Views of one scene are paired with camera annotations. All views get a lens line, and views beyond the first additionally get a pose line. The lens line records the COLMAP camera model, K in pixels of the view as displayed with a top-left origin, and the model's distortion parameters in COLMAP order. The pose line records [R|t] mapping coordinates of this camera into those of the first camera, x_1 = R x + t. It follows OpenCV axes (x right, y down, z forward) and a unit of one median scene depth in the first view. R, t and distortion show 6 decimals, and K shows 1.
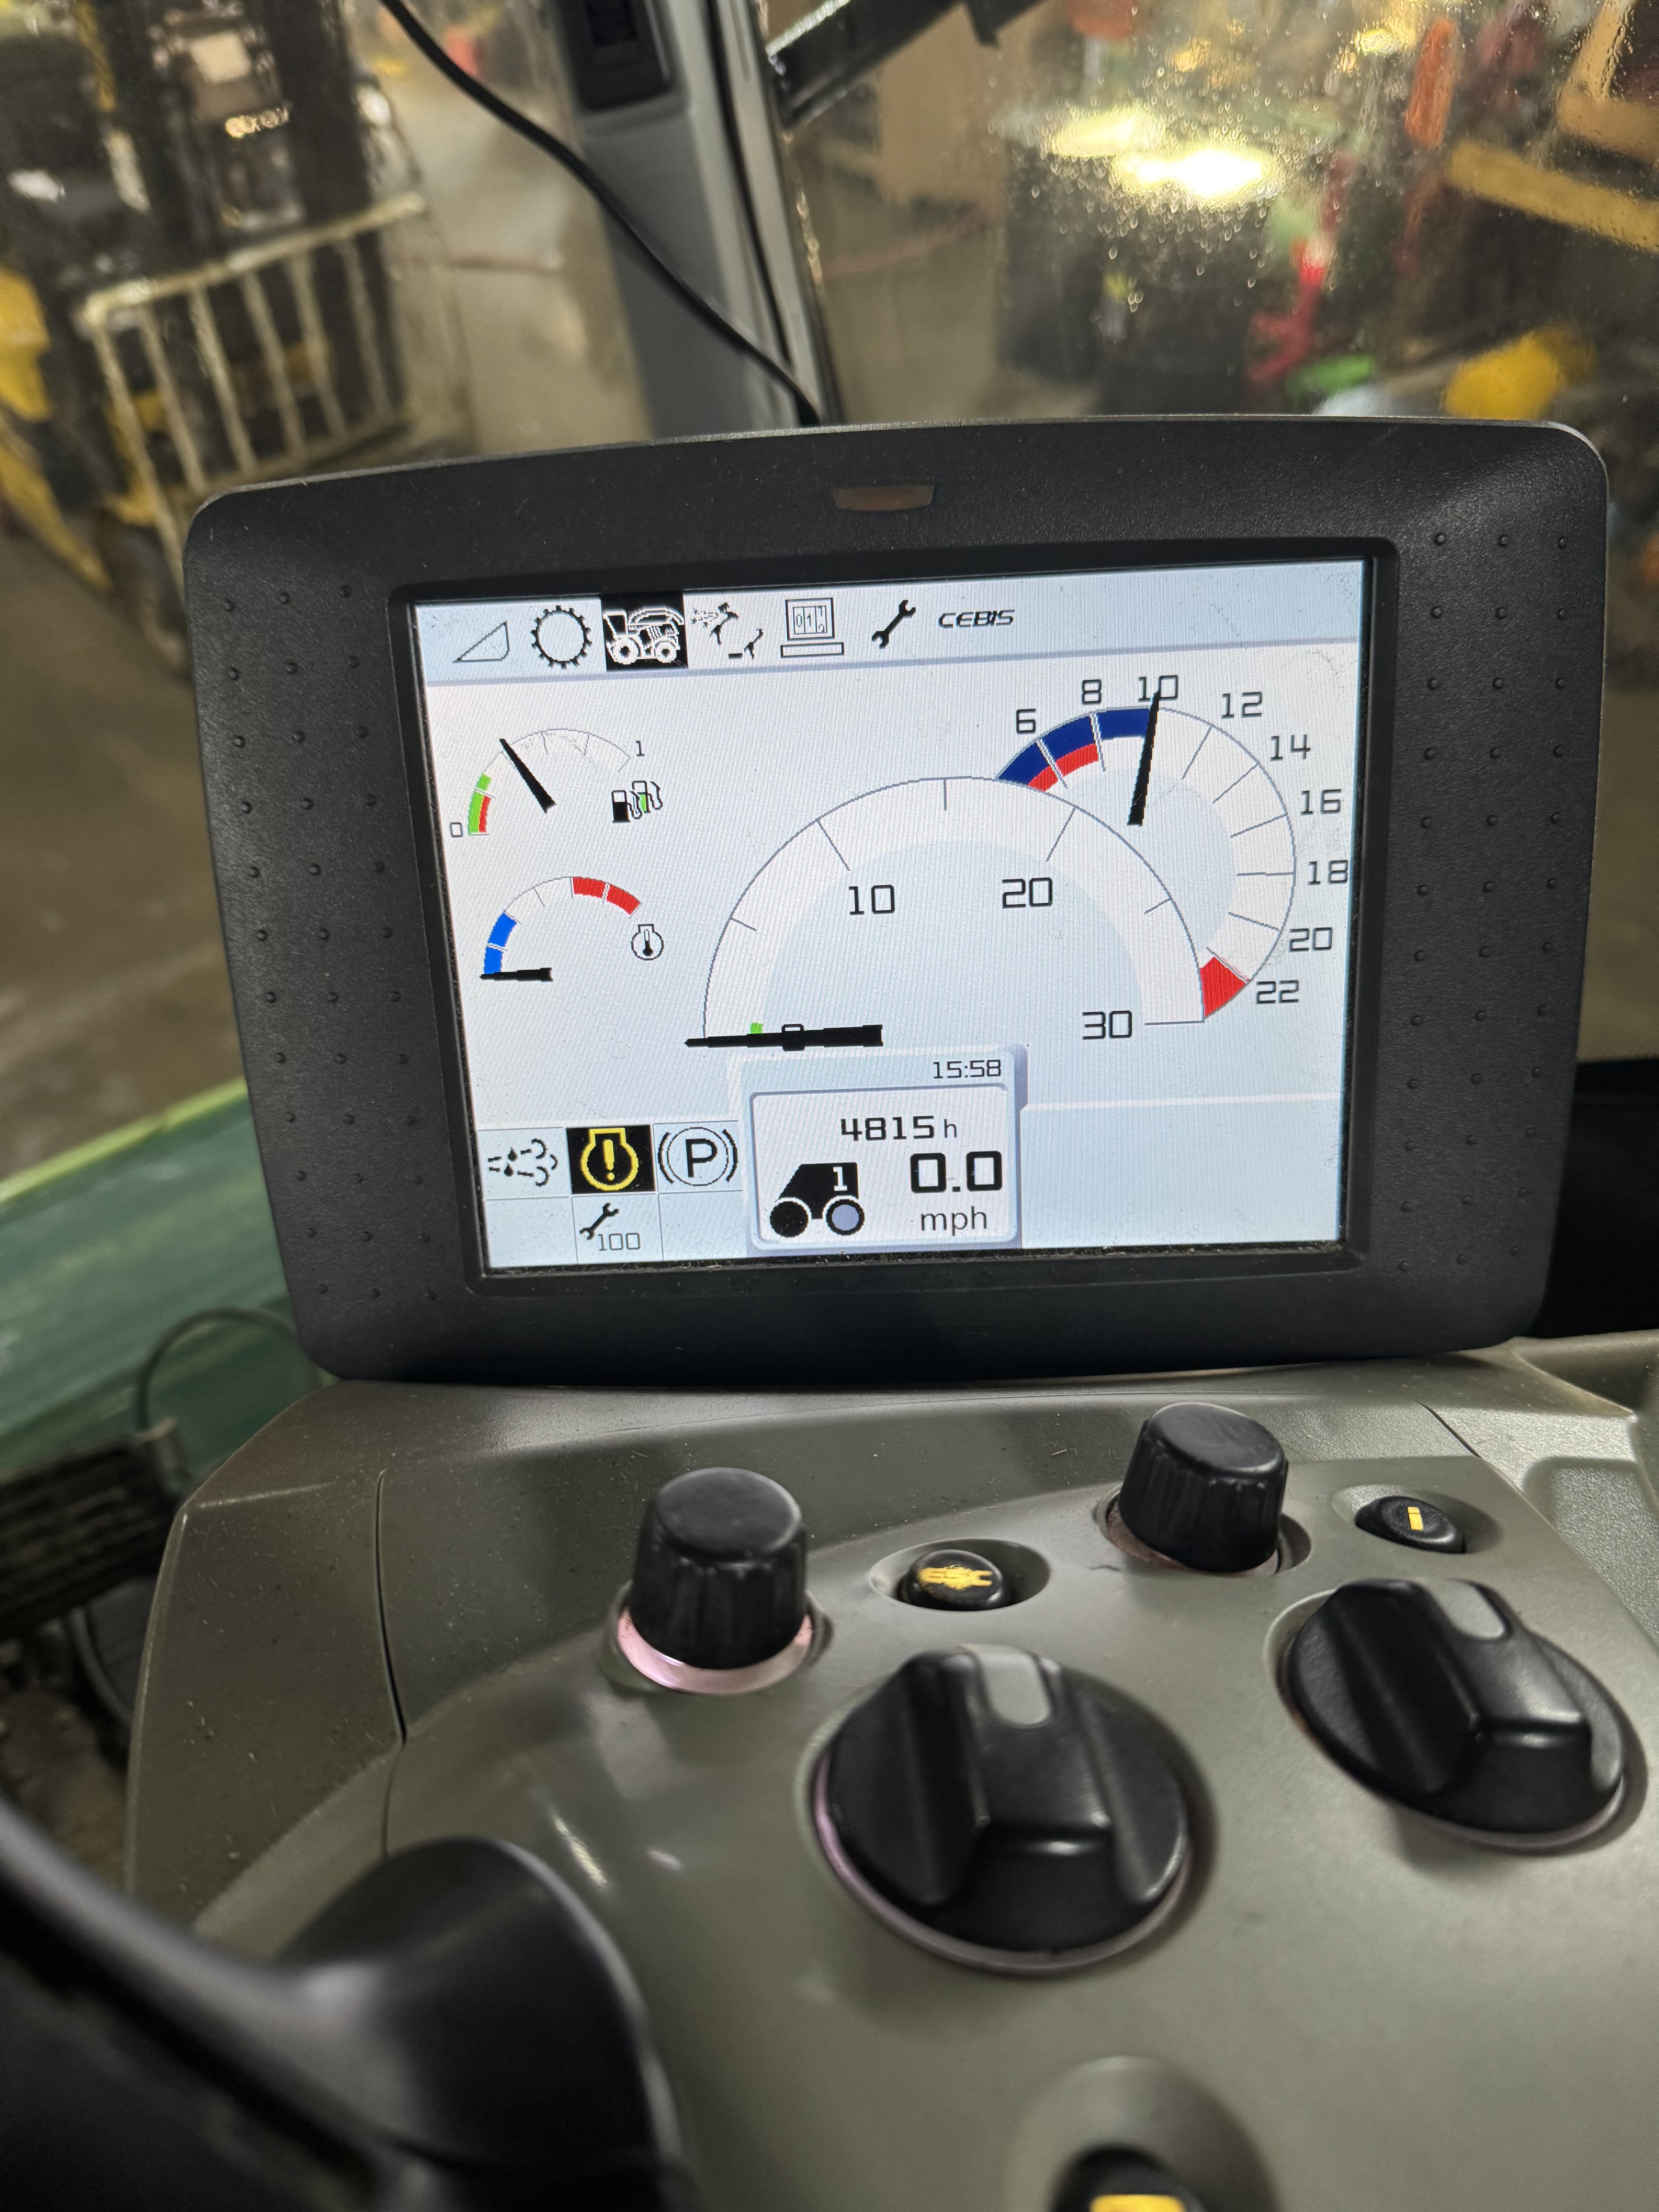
lens RADIAL K [[1520.9, 0, 812.1], [0, 1520.9, 1124.8], [0, 0, 1]] dist [0.024735, -0.032618]
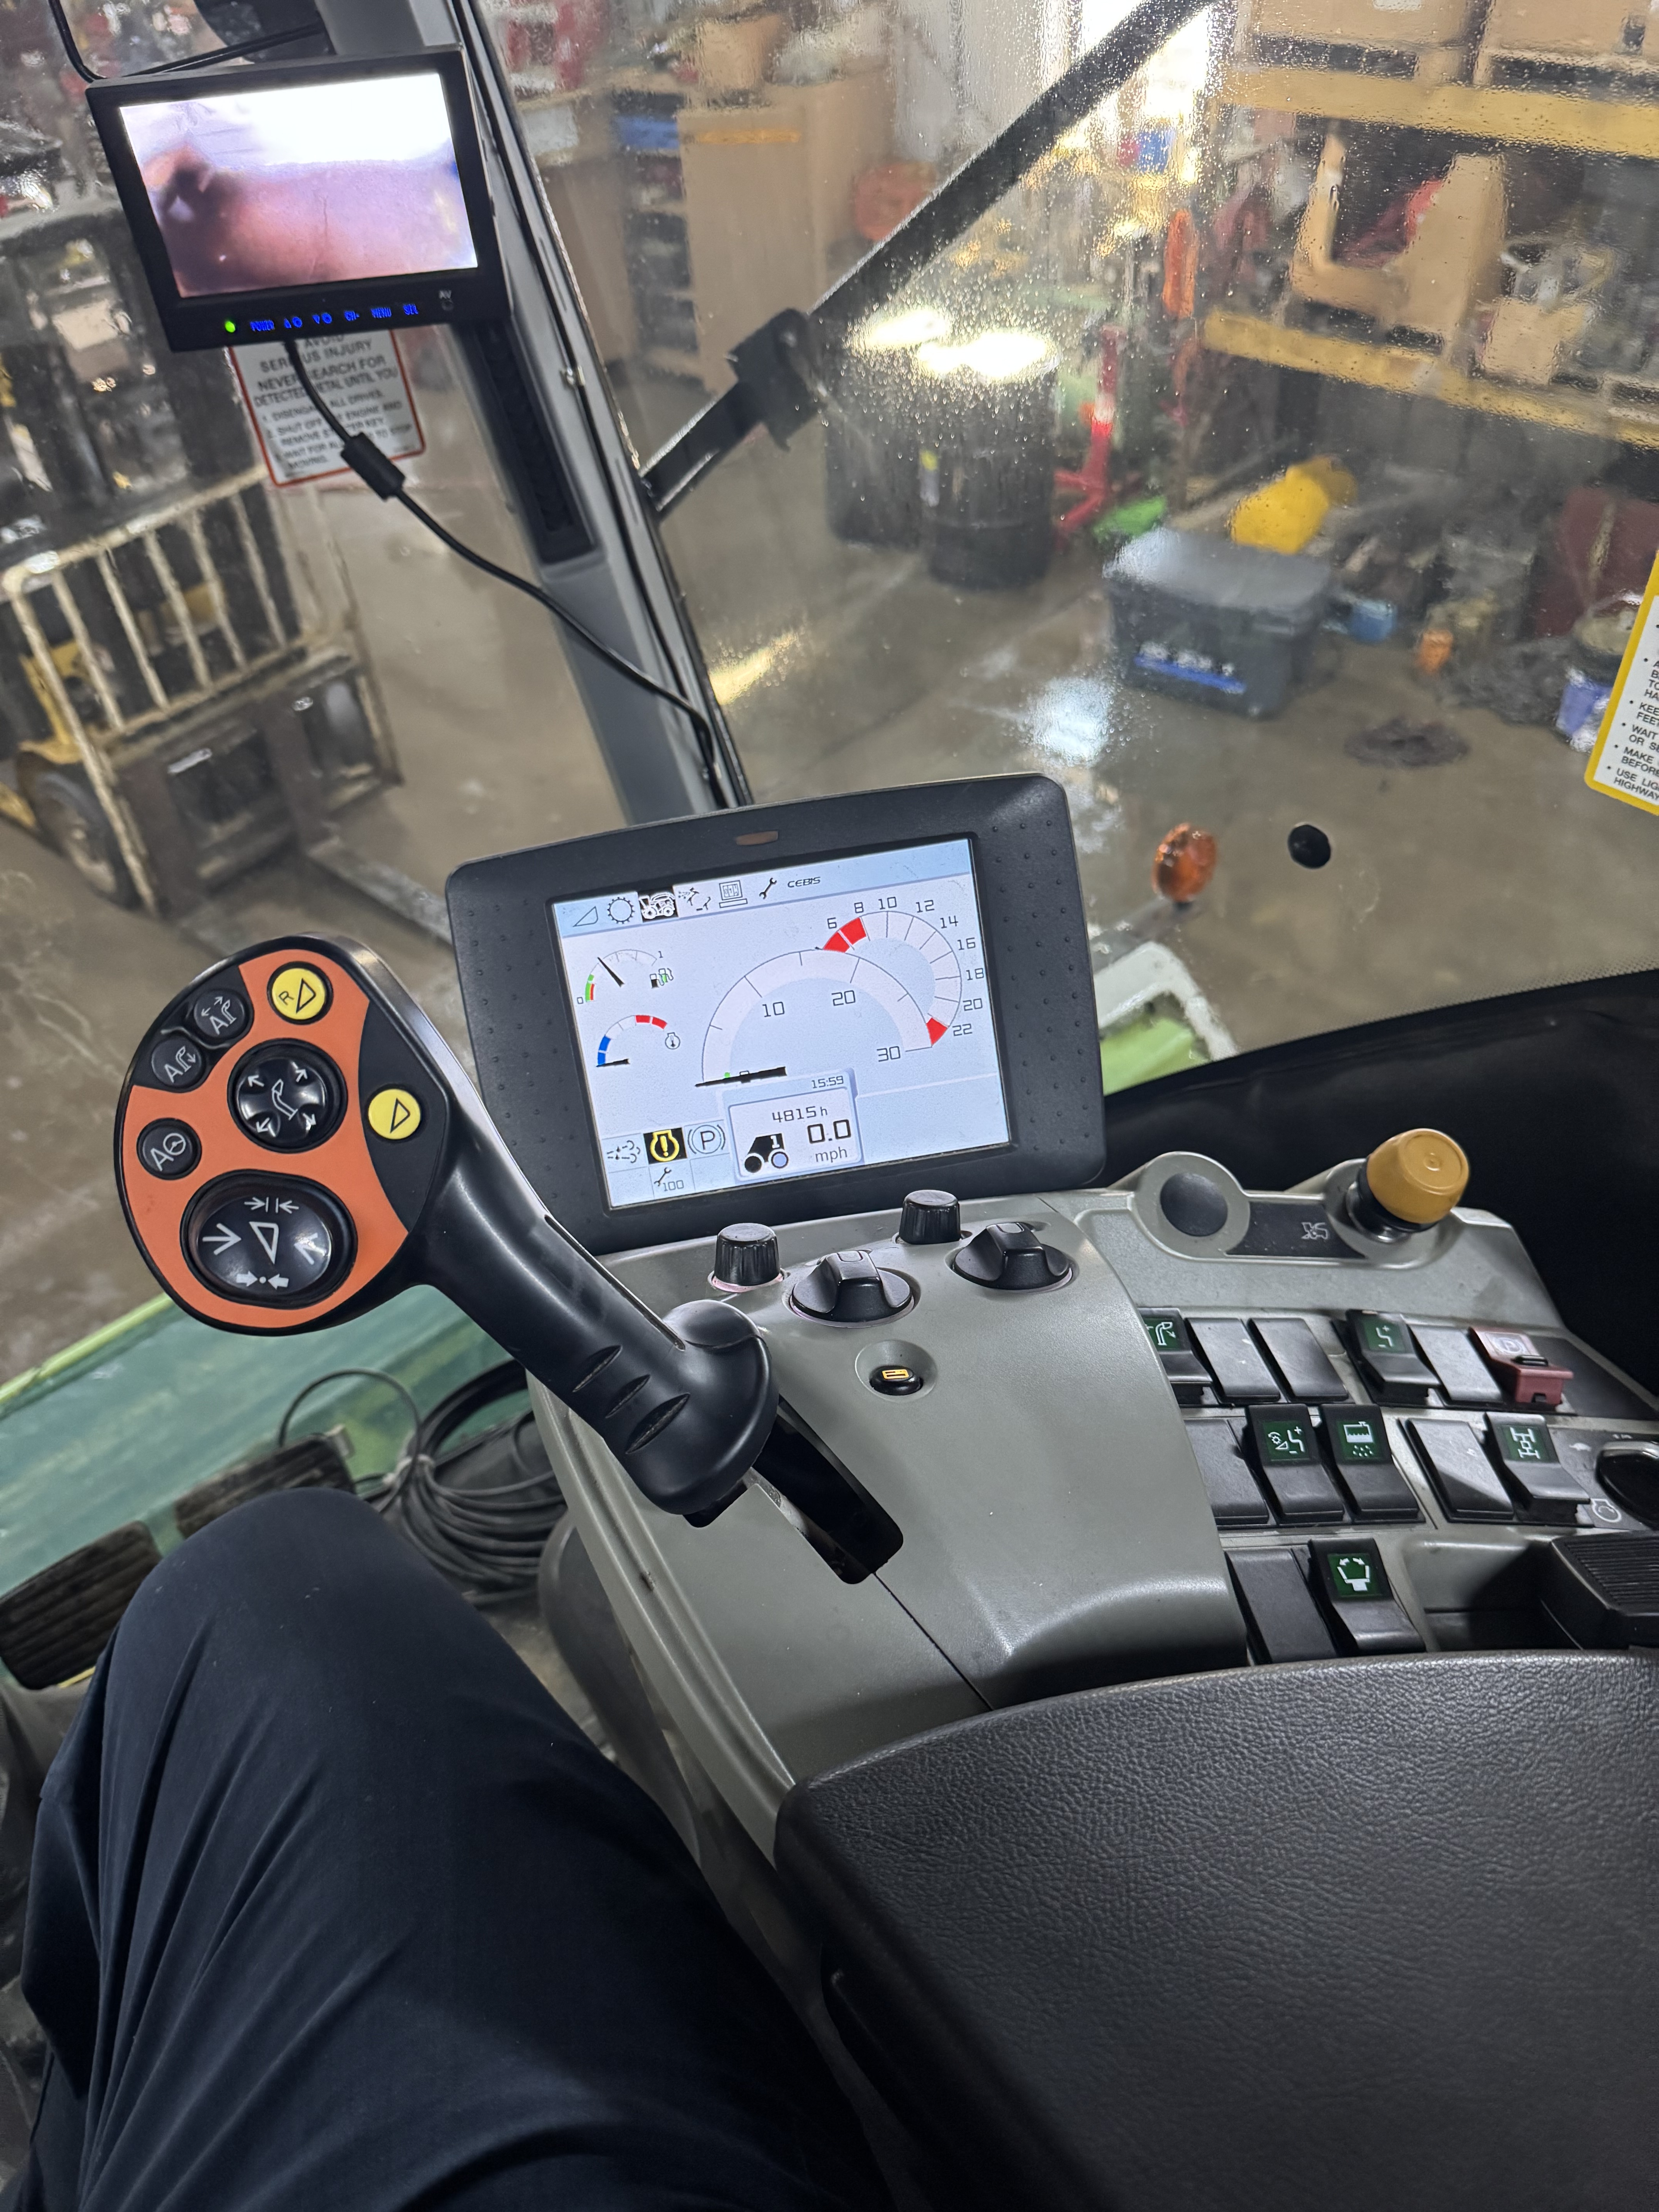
lens RADIAL K [[1520.9, 0, 830.1], [0, 1520.9, 1100.5], [0, 0, 1]] dist [0.024735, -0.032618]
pose [[0.990540, -0.120438, 0.065770, -0.026327], [0.126369, 0.987420, -0.095037, 0.132643], [-0.053496, 0.102449, 0.993299, -0.774025]]
